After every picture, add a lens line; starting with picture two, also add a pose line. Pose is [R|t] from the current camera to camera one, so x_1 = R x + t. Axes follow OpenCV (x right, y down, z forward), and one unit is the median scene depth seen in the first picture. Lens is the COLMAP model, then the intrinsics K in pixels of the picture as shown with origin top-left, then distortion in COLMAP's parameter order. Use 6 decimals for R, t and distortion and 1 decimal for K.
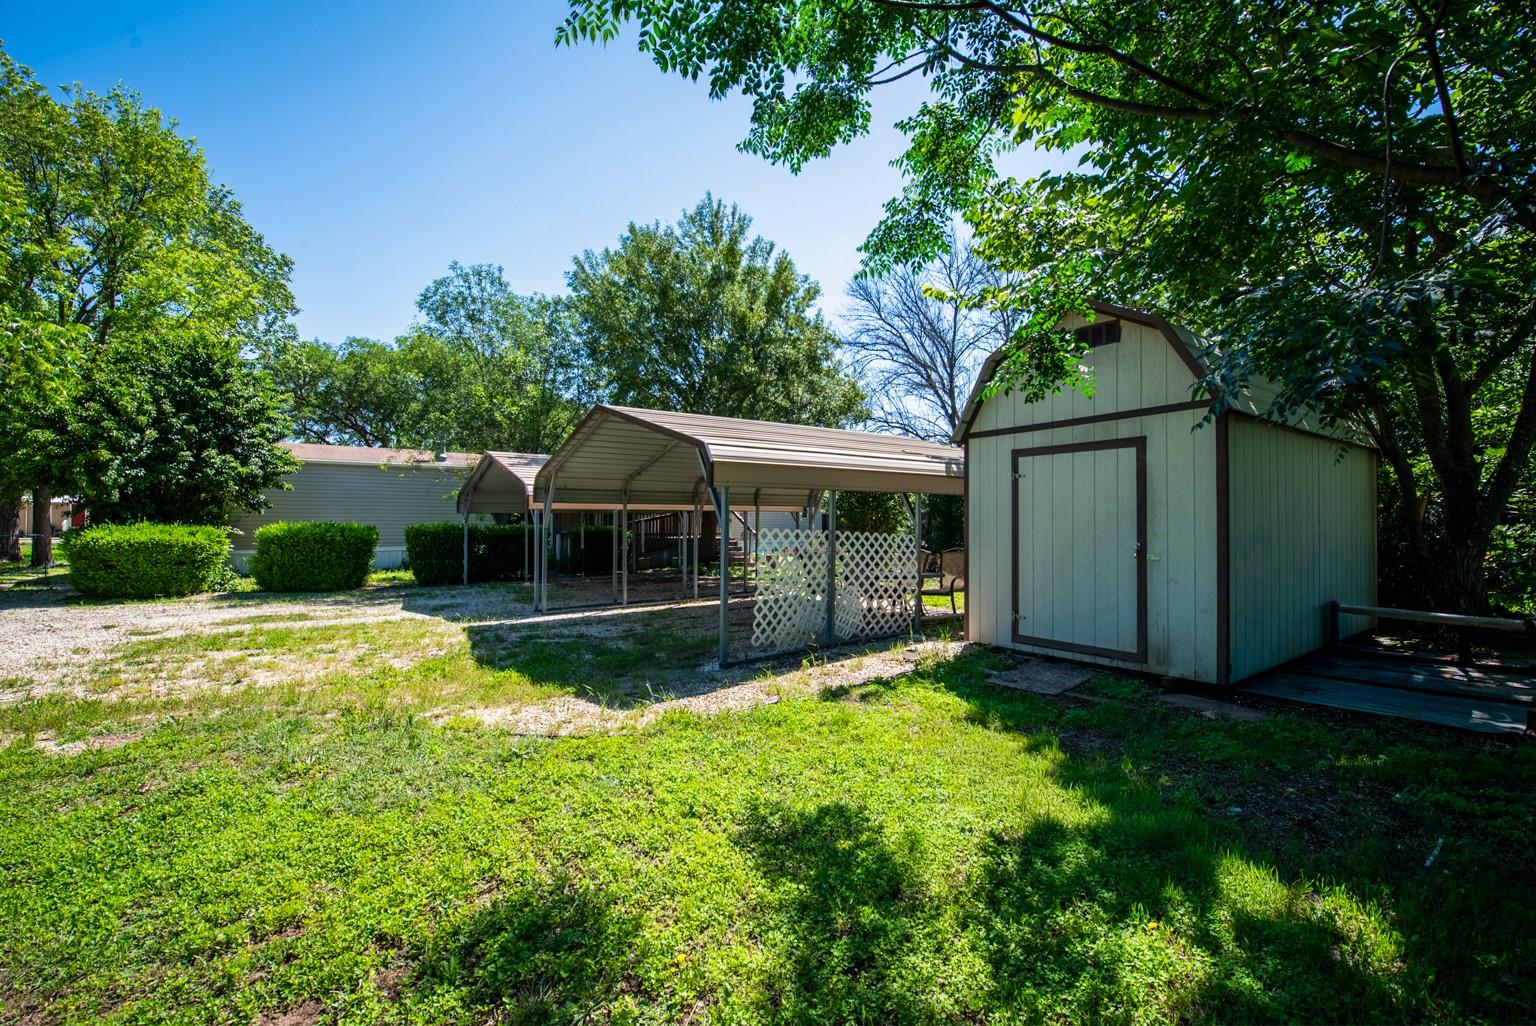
lens RADIAL K [[663.8, 0, 769.3], [0, 663.8, 516.4], [0, 0, 1]] dist [-0.001834, -0.000229]
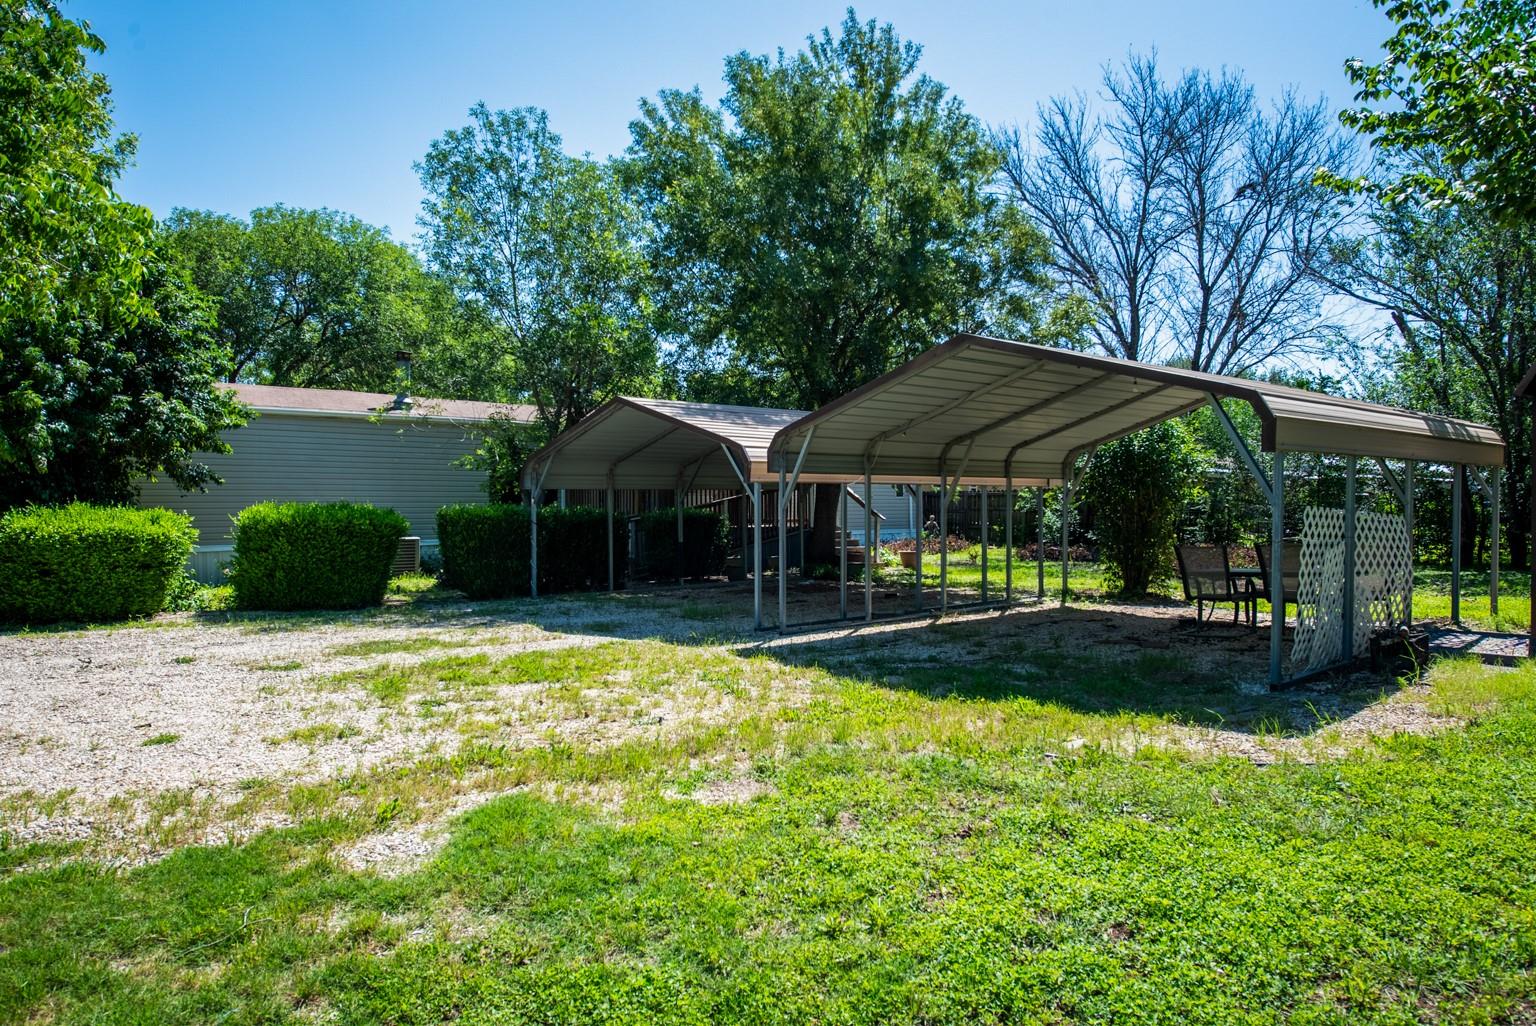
lens RADIAL K [[1047.4, 0, 767.3], [0, 1047.4, 511.3], [0, 0, 1]] dist [0.009705, 0.003460]
pose [[0.997656, -0.002470, 0.068381, -0.307779], [0.001491, 0.999896, 0.014367, 0.002583], [-0.068409, -0.014231, 0.997556, -0.063472]]
